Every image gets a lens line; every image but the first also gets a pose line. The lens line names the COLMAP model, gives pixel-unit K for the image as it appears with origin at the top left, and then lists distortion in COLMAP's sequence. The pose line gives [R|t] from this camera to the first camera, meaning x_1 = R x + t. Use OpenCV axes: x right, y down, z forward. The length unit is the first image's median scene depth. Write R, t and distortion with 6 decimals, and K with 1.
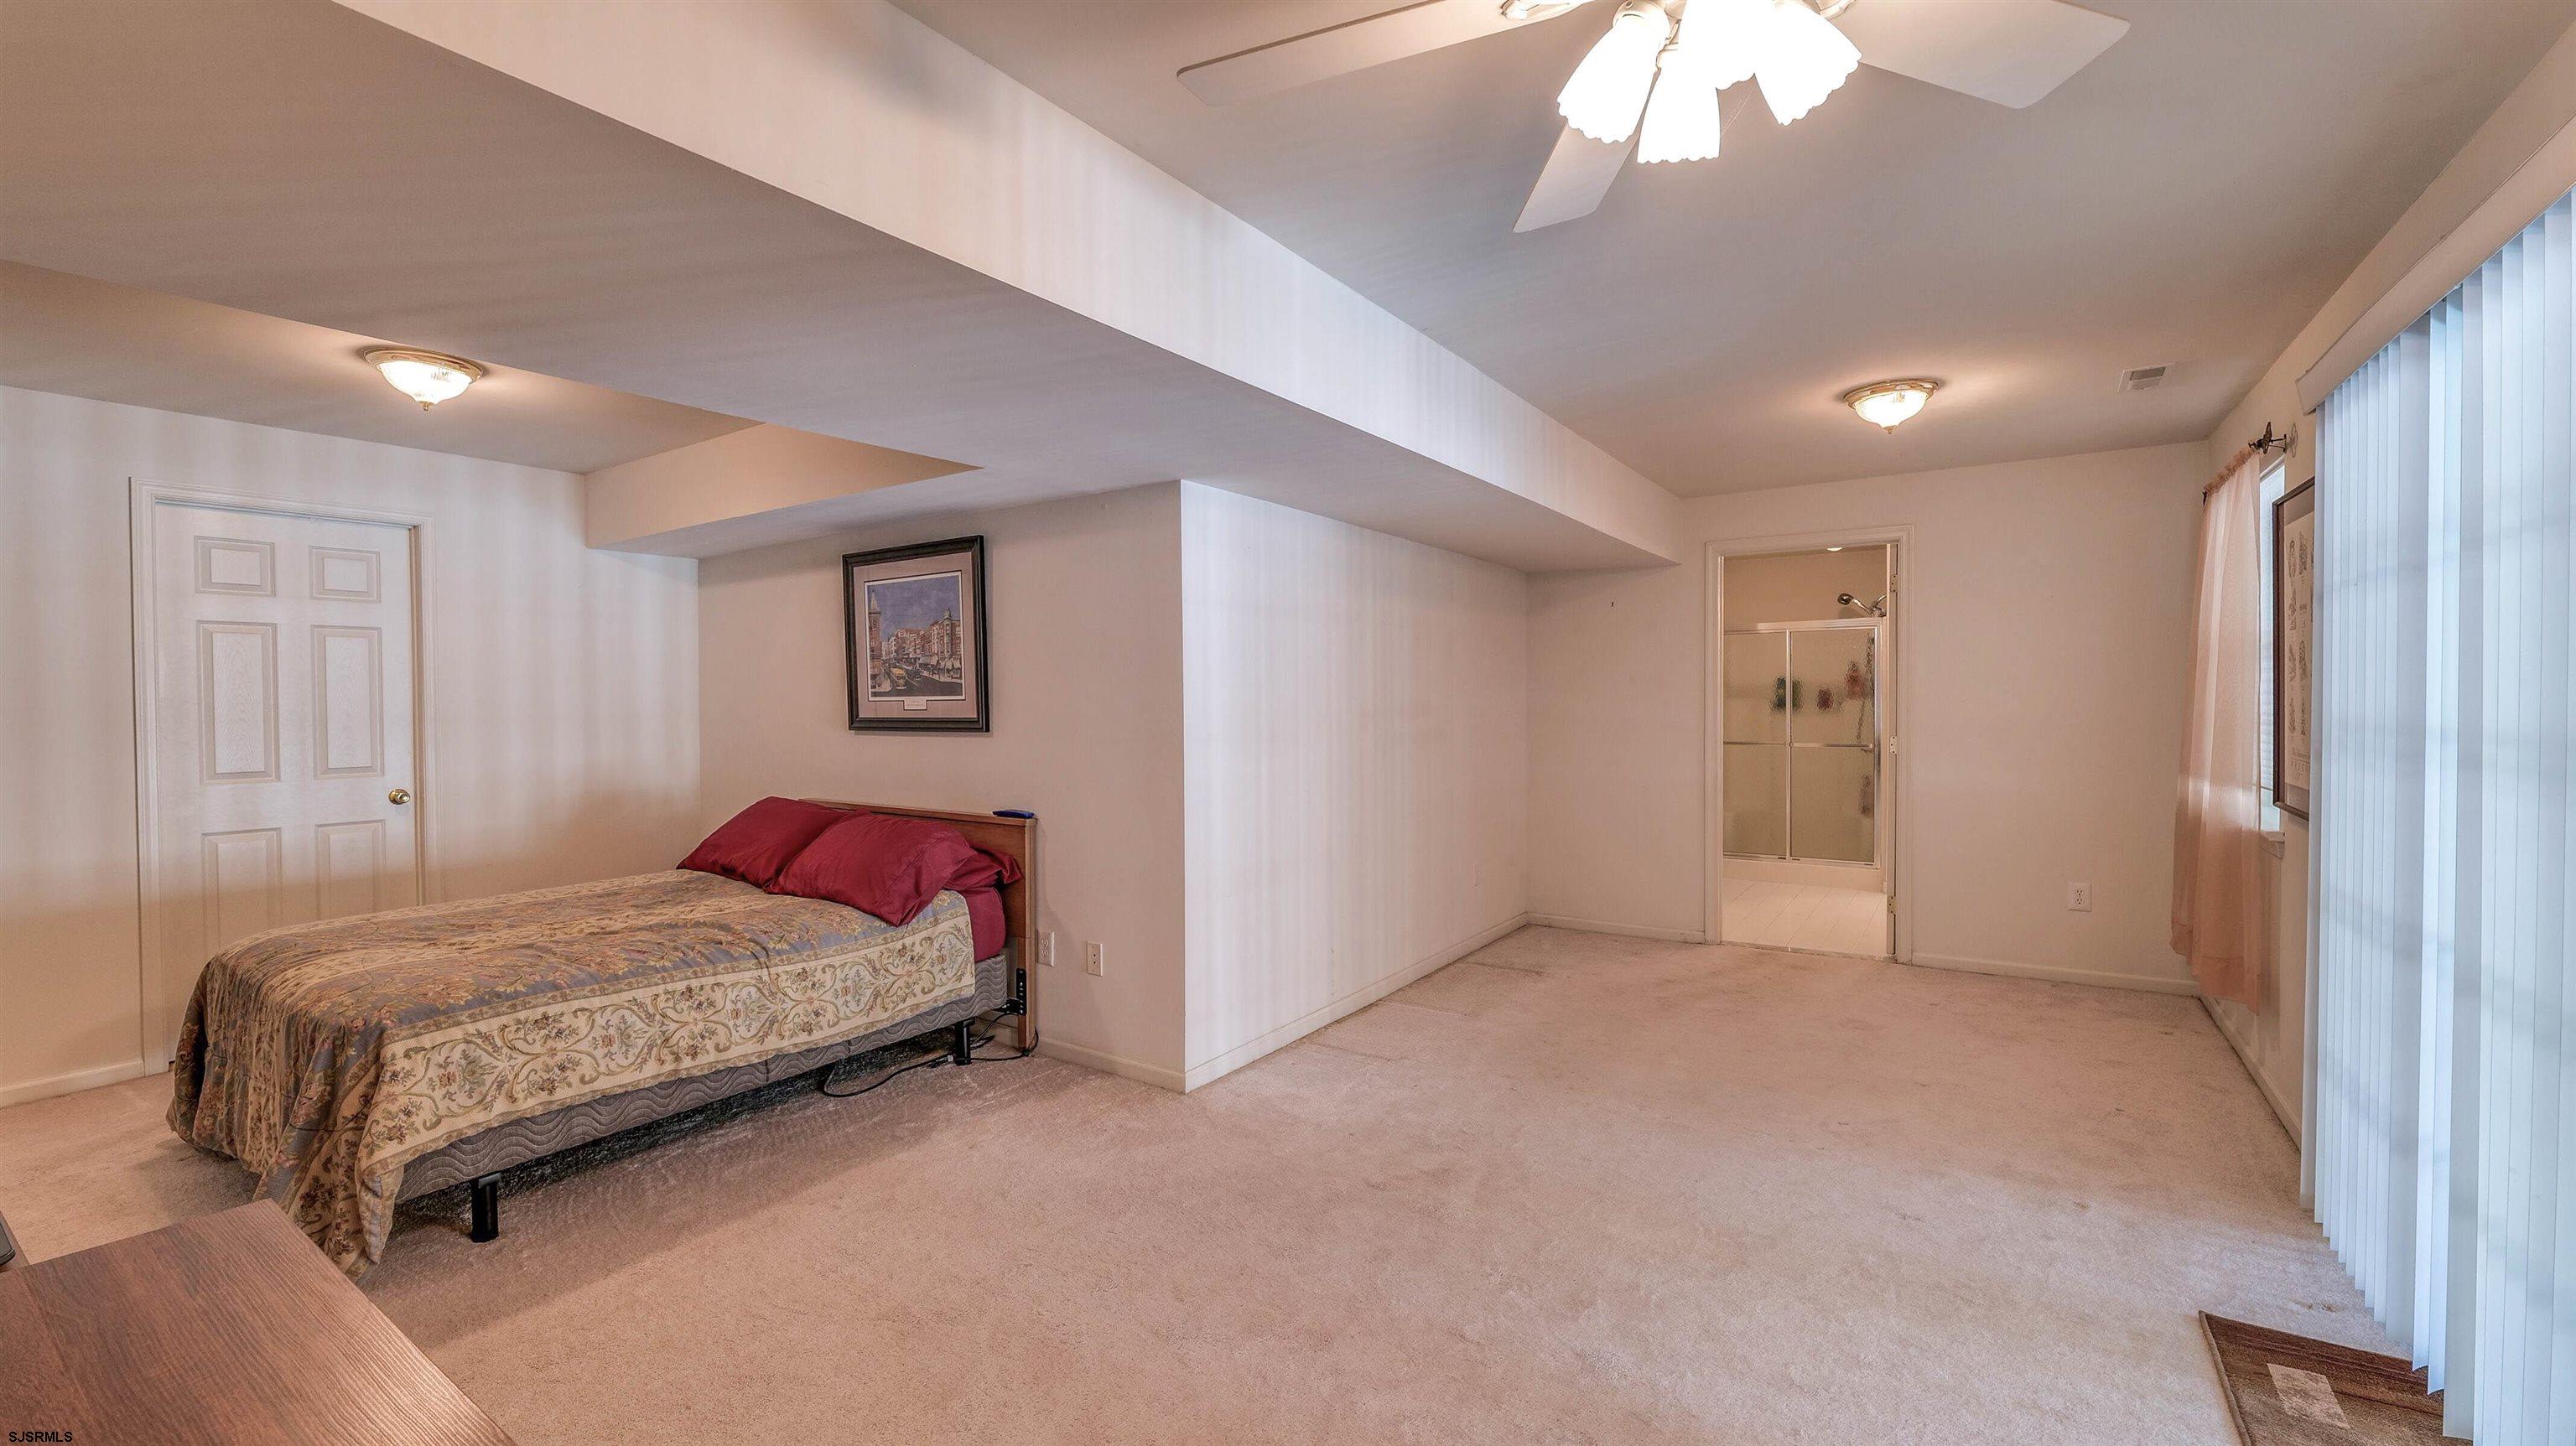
lens RADIAL K [[1048.2, 0, 1274.8], [0, 1048.2, 711.2], [0, 0, 1]] dist [0.000381, -0.005008]
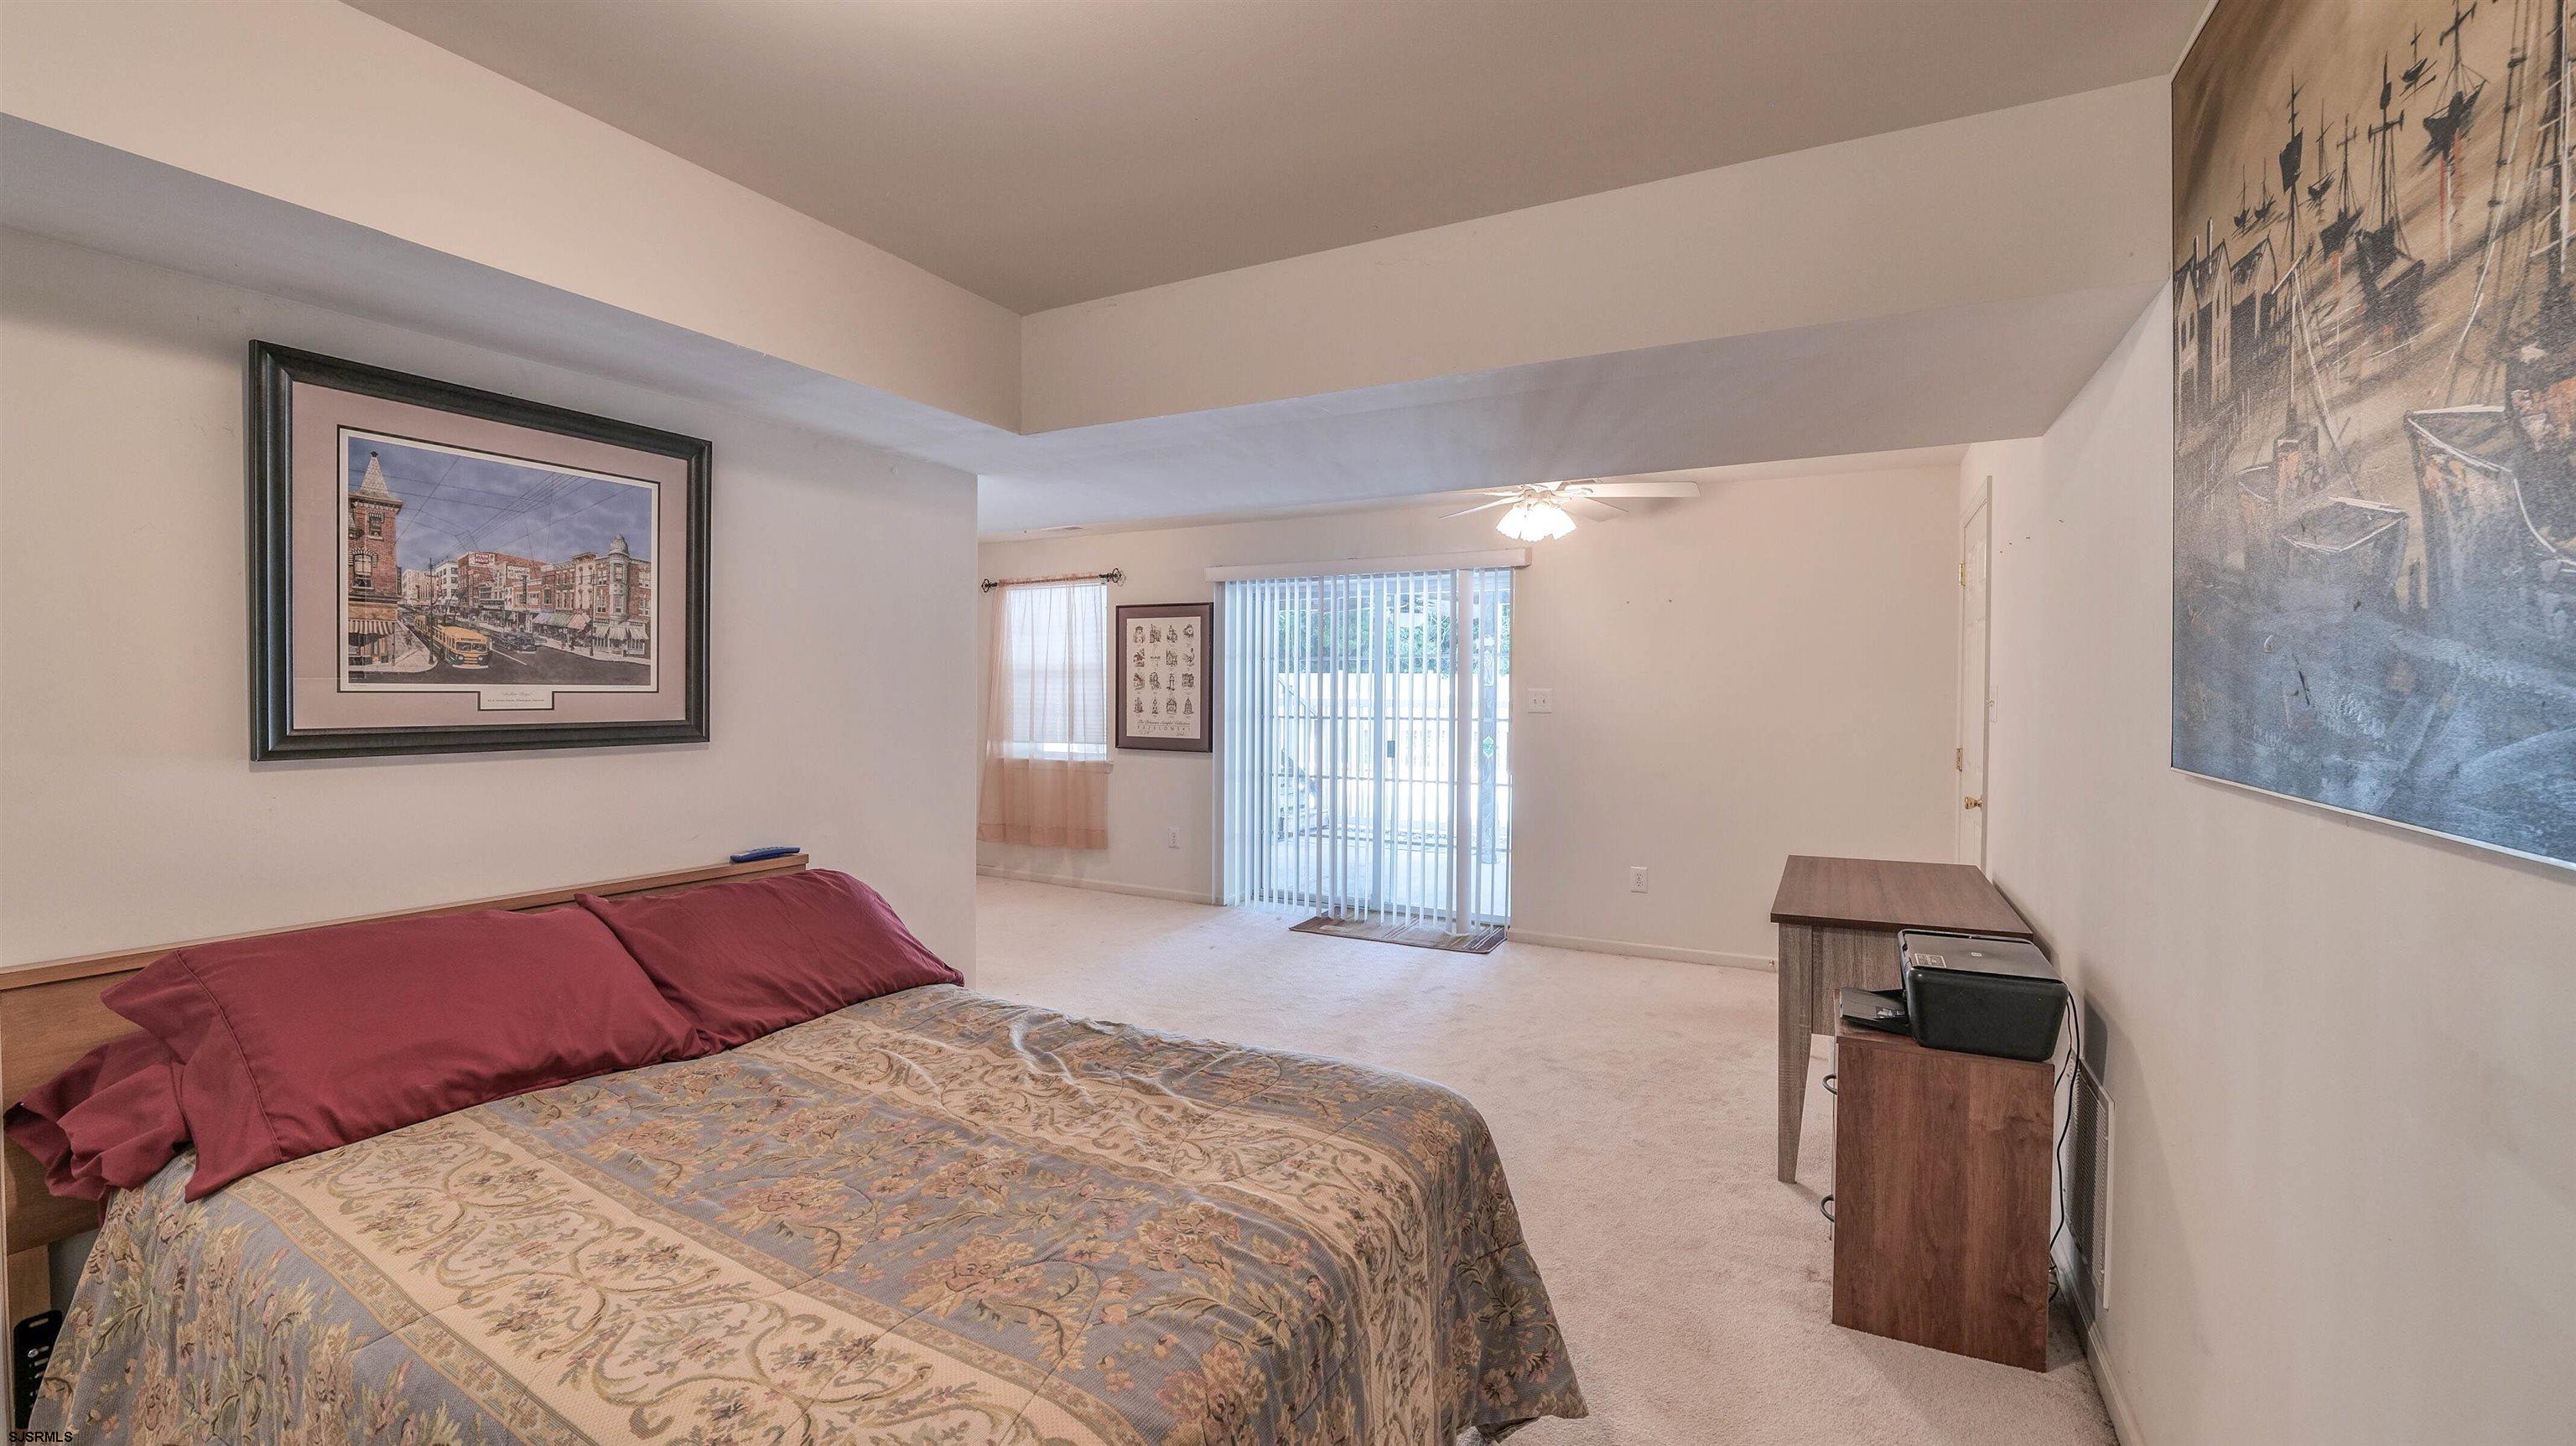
lens RADIAL K [[1048.2, 0, 1274.8], [0, 1048.2, 711.2], [0, 0, 1]] dist [0.000381, -0.005008]
pose [[-0.098391, -0.010780, 0.995089, -0.916942], [0.010605, 0.999873, 0.011881, -0.002695], [-0.995091, 0.011721, -0.098265, 0.677061]]
